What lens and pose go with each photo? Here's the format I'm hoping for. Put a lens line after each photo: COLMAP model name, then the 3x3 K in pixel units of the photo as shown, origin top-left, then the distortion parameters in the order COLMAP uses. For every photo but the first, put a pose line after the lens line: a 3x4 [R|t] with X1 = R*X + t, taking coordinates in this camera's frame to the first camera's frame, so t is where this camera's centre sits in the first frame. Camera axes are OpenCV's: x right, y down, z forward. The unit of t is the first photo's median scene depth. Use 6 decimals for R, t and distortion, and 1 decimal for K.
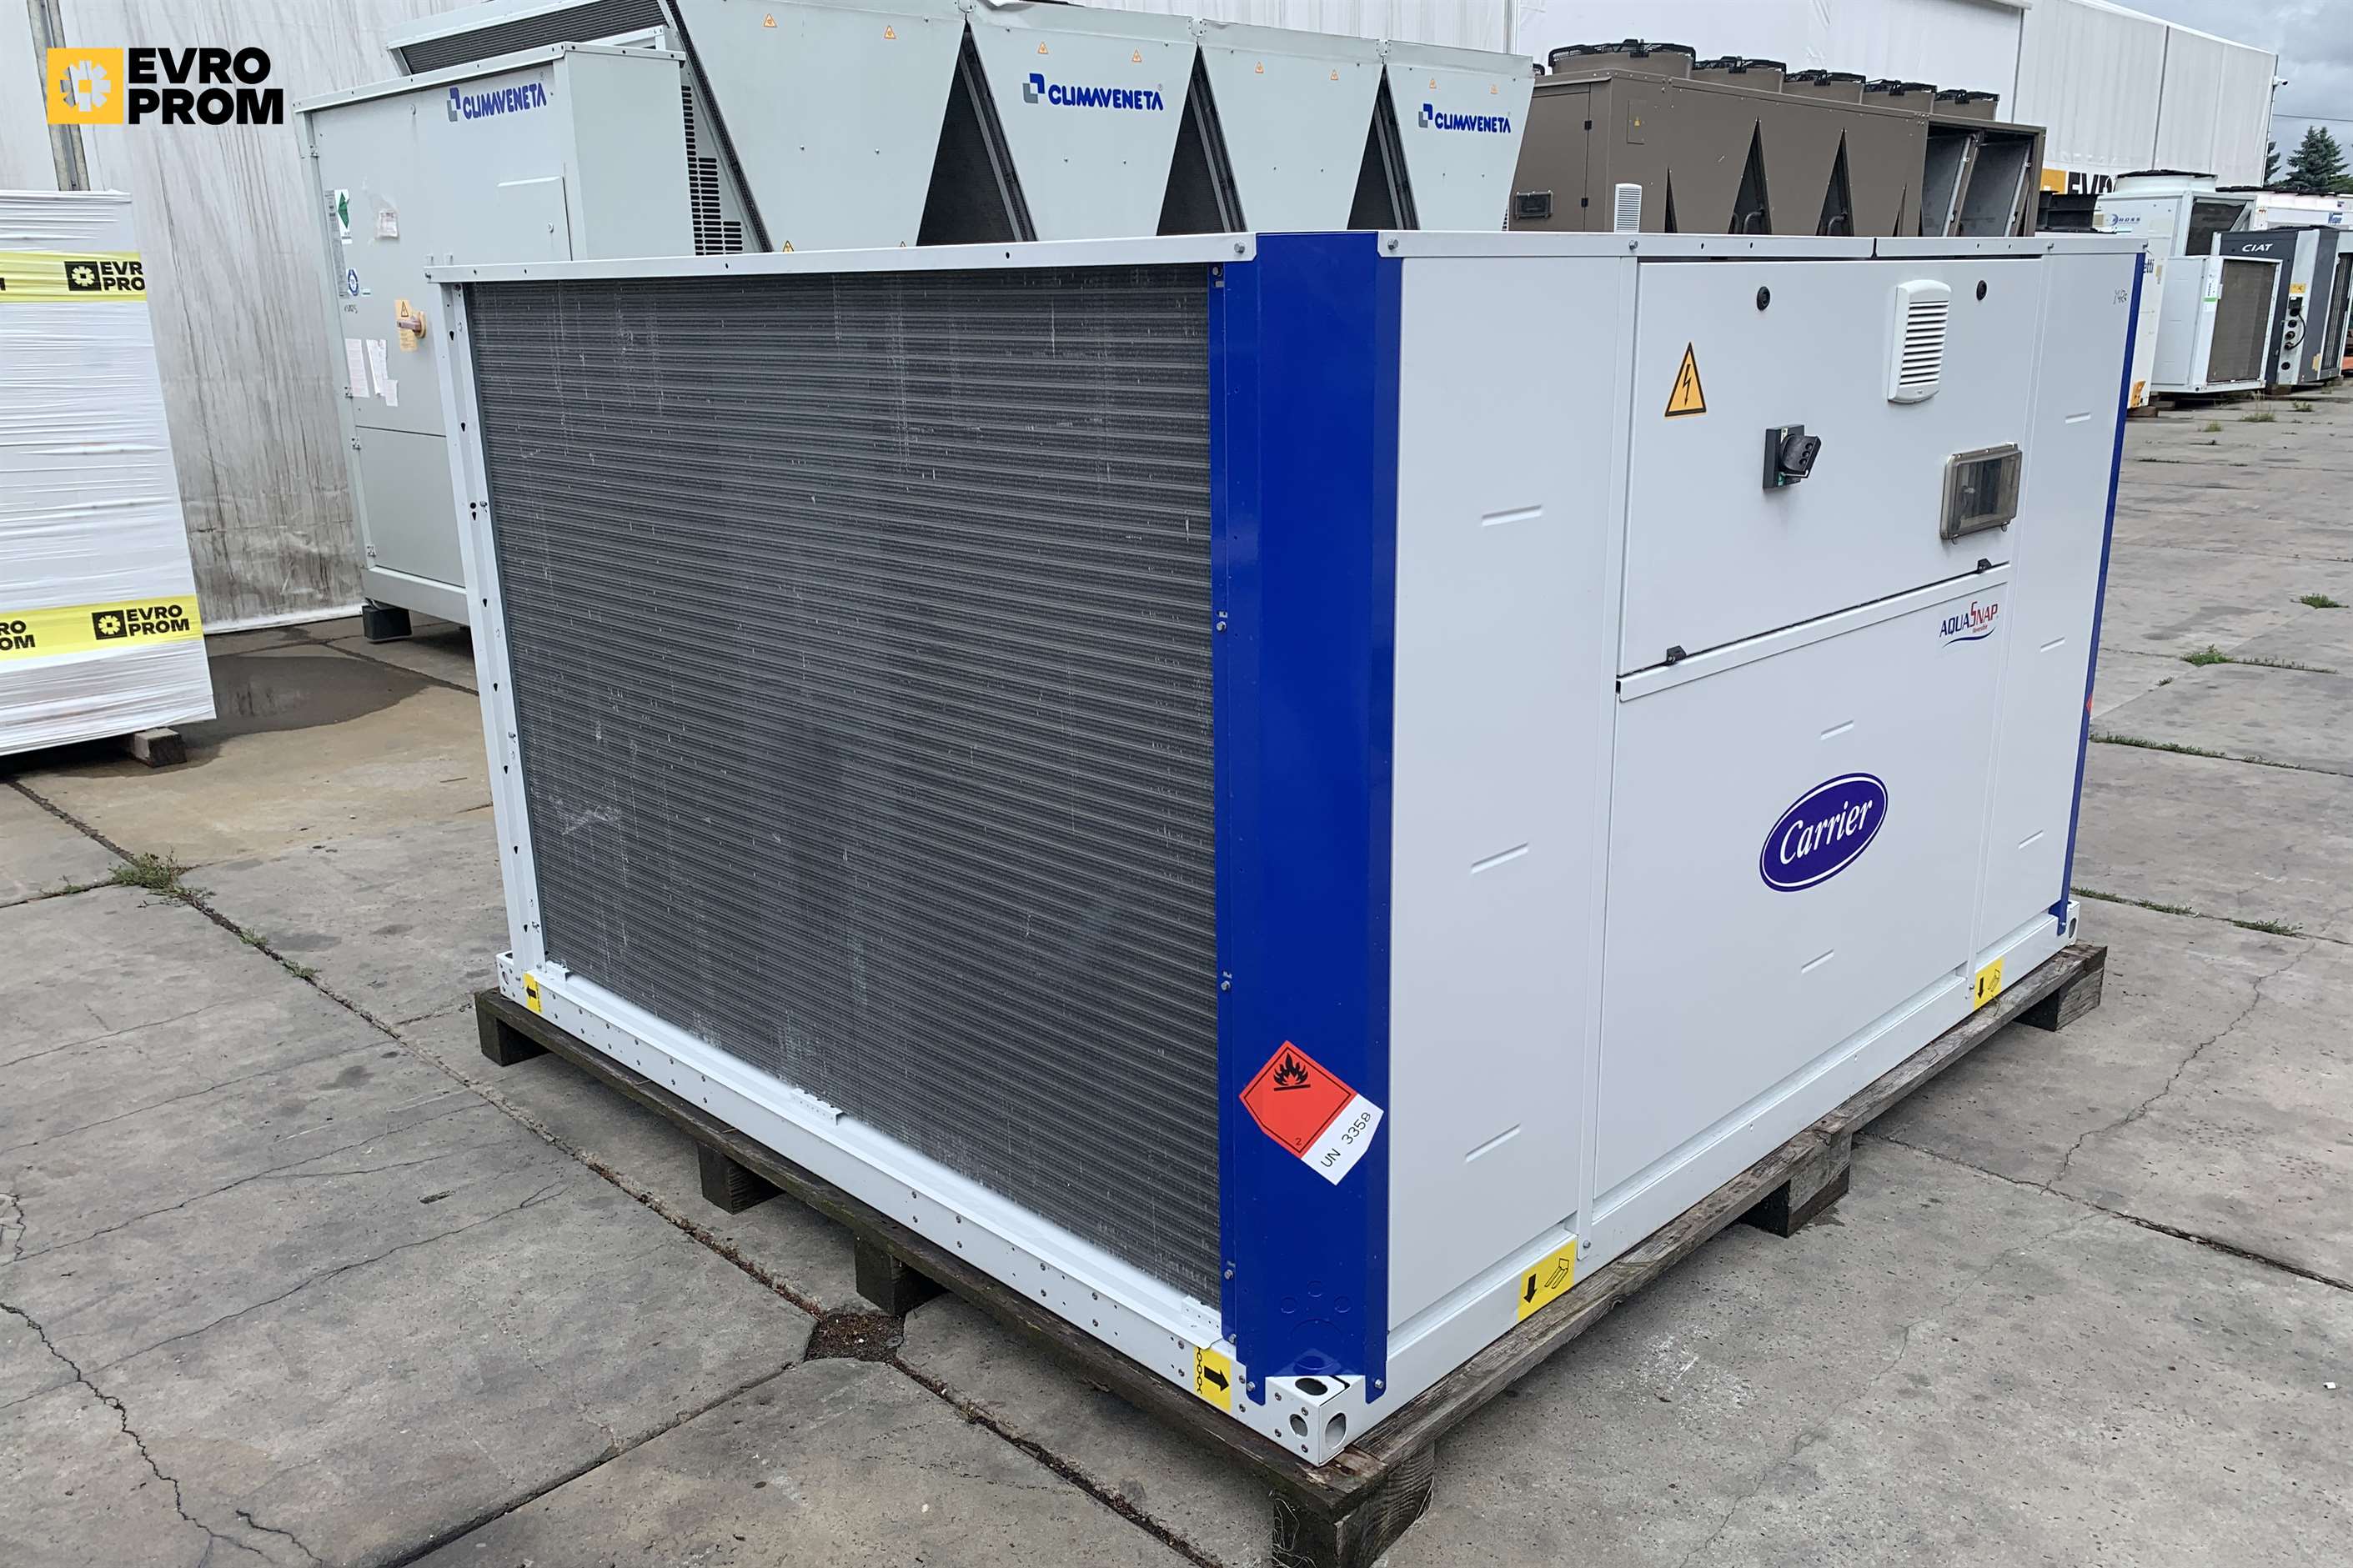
lens RADIAL K [[1795.0, 0, 1196.2], [0, 1795.0, 775.6], [0, 0, 1]] dist [0.025860, -0.022624]
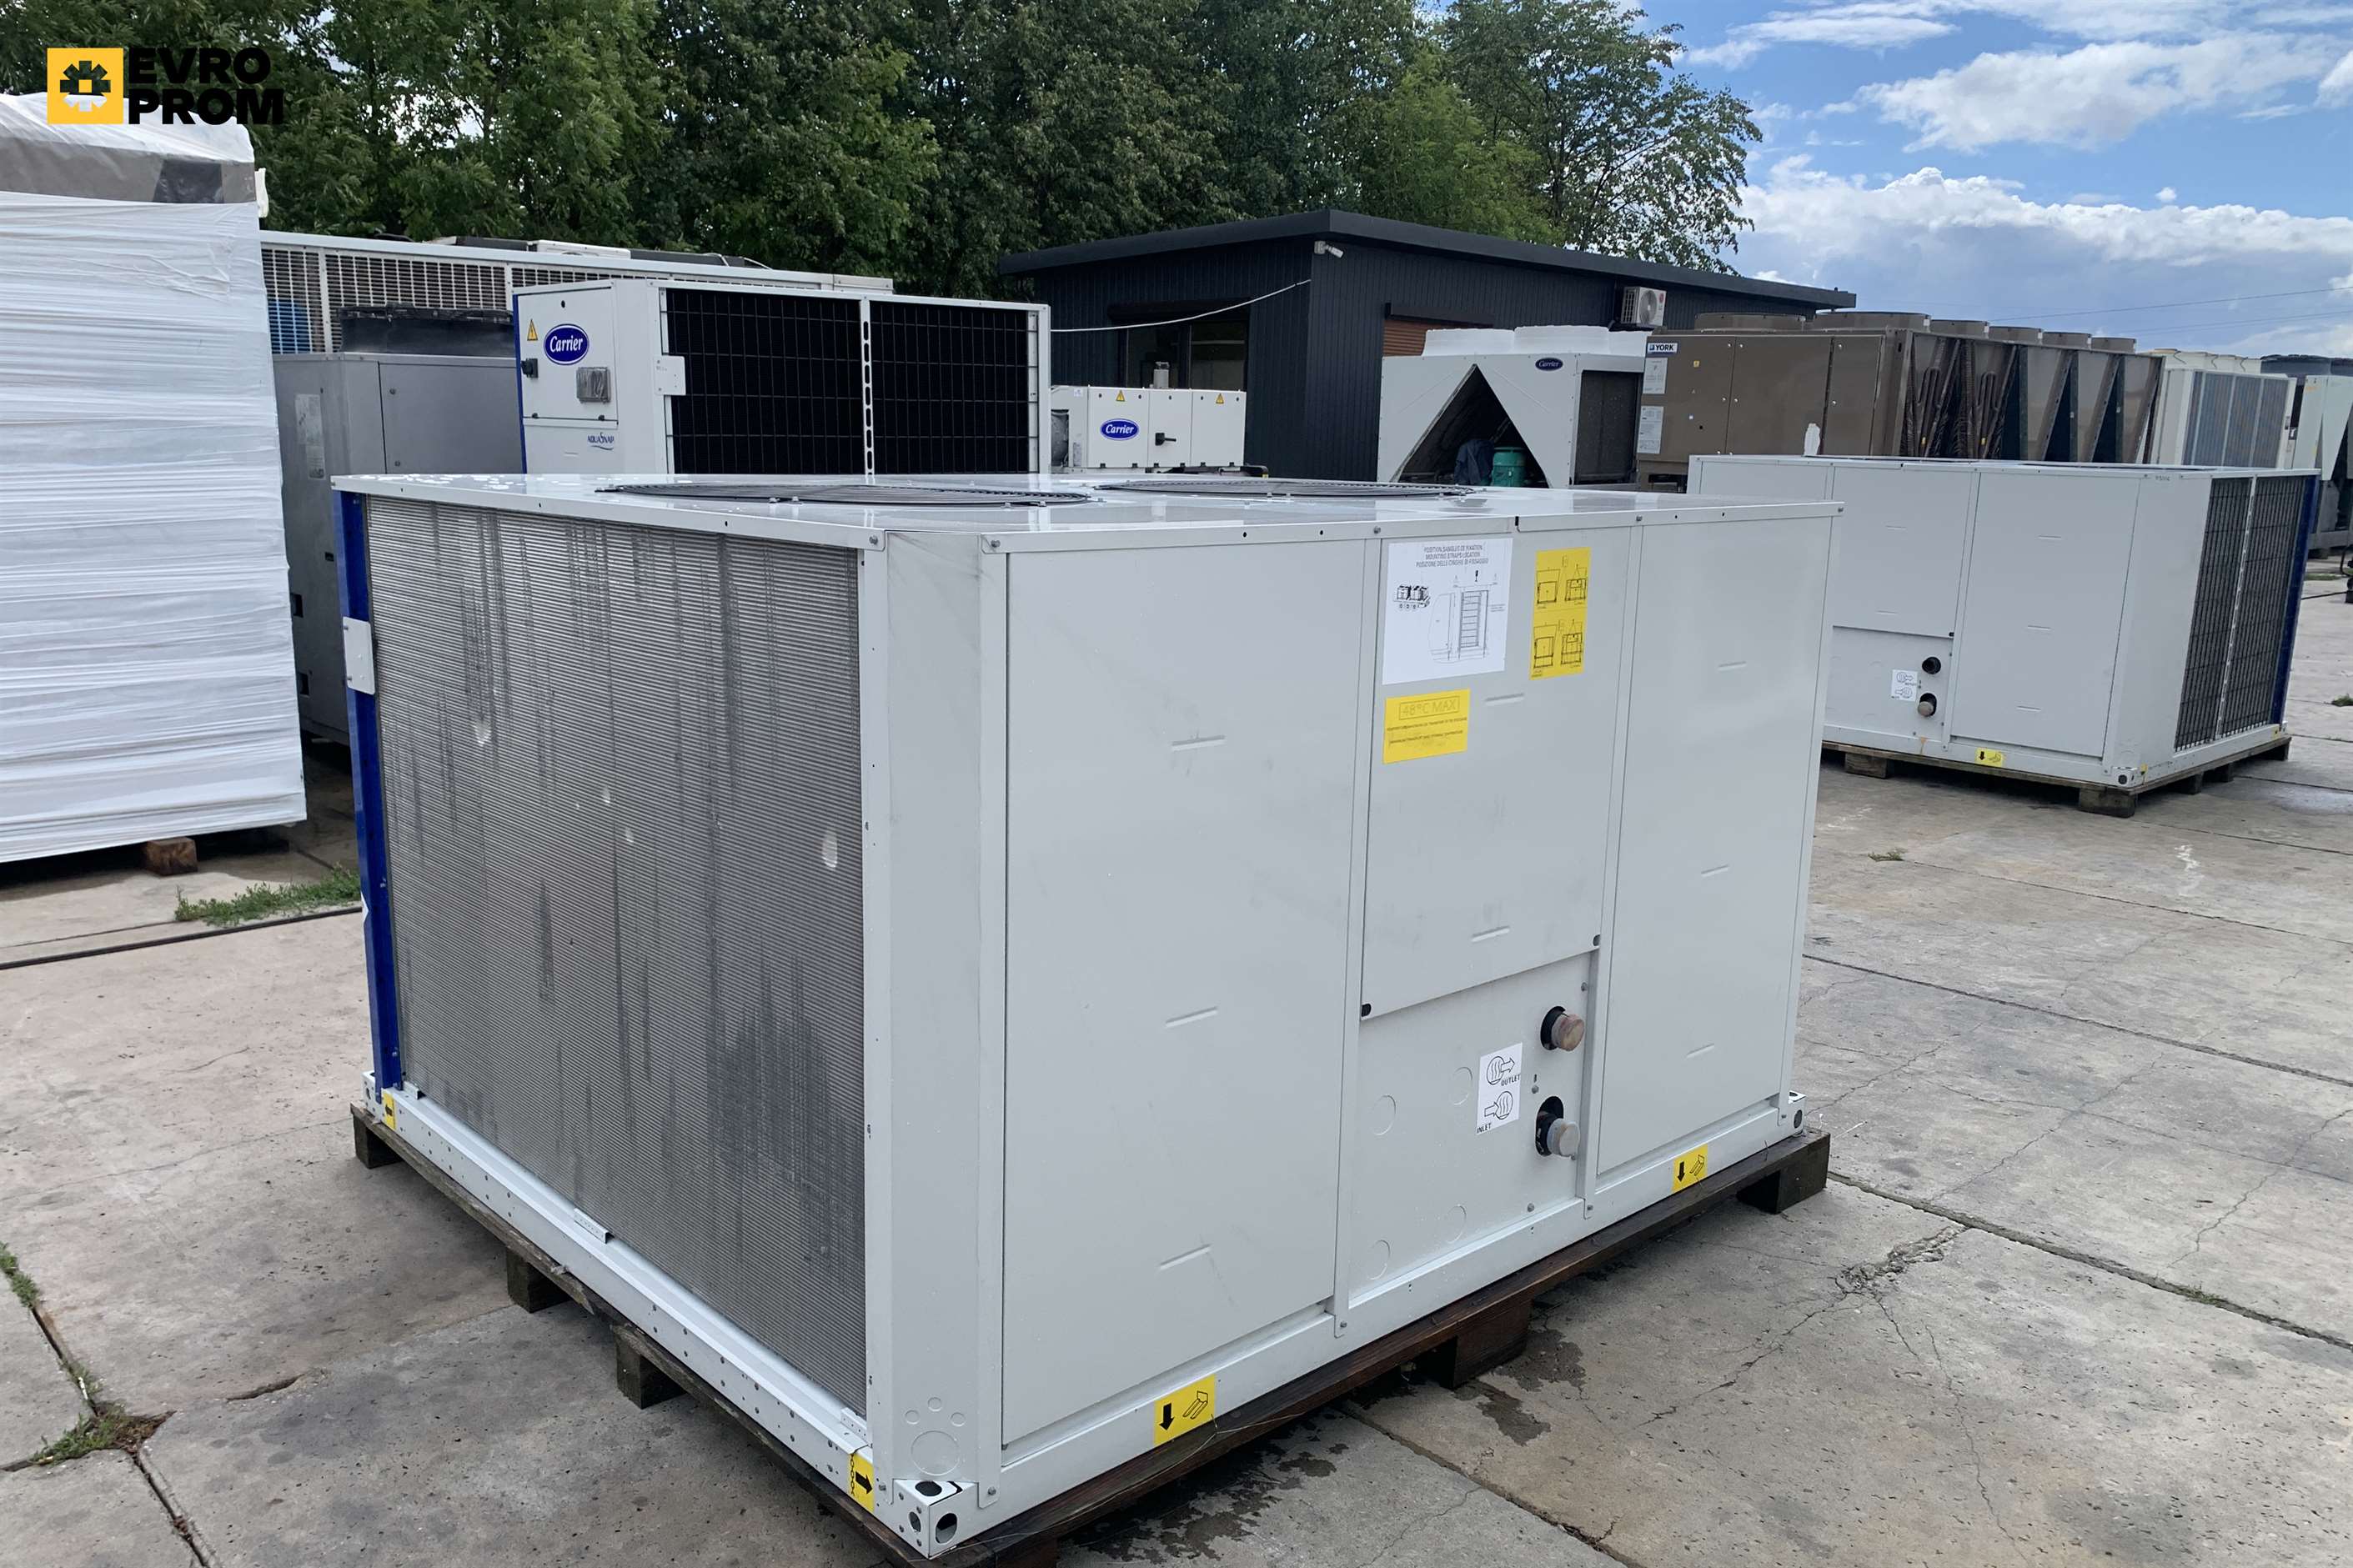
lens RADIAL K [[1795.0, 0, 1144.0], [0, 1795.0, 791.7], [0, 0, 1]] dist [0.025860, -0.022624]
pose [[-0.998632, -0.009092, 0.051495, -0.035567], [0.015263, 0.891202, 0.453349, -0.636521], [-0.050014, 0.453515, -0.889844, 2.106086]]
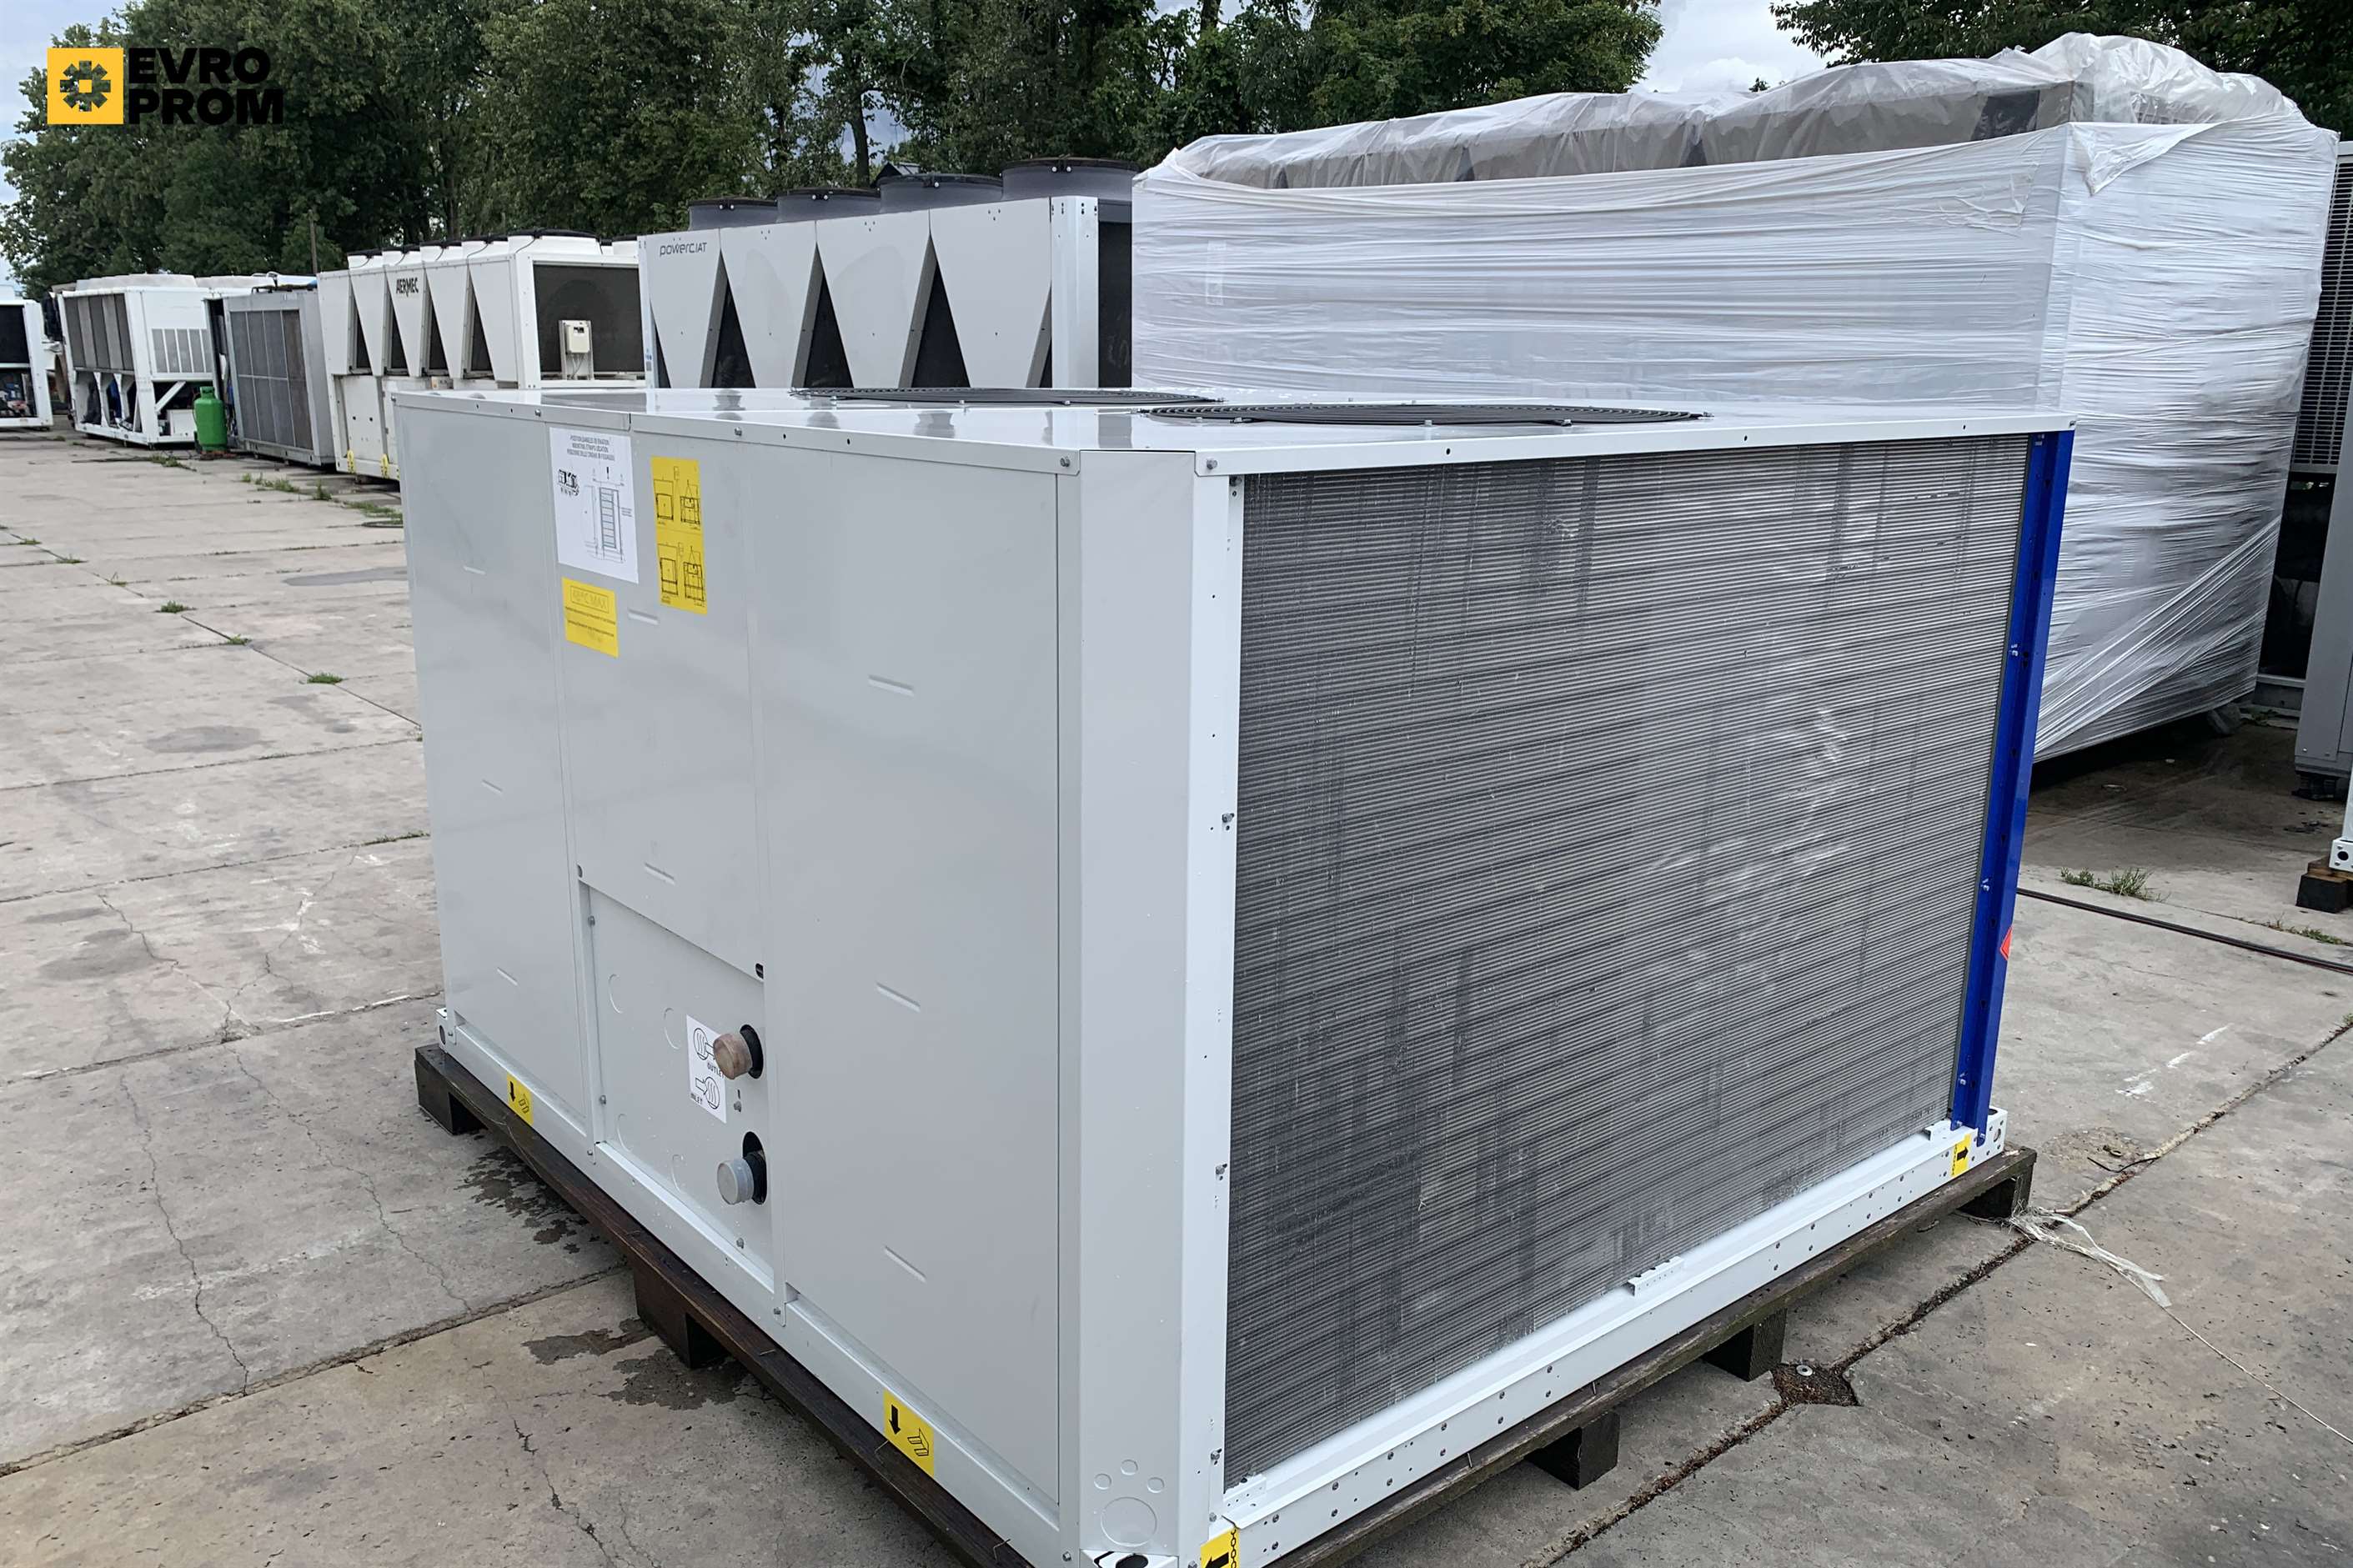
lens RADIAL K [[1795.0, 0, 1163.8], [0, 1795.0, 783.4], [0, 0, 1]] dist [0.025860, -0.022624]
pose [[0.091844, -0.218425, 0.971522, -0.983478], [0.253158, 0.948711, 0.189364, -0.282058], [-0.963055, 0.228557, 0.142430, 0.919904]]
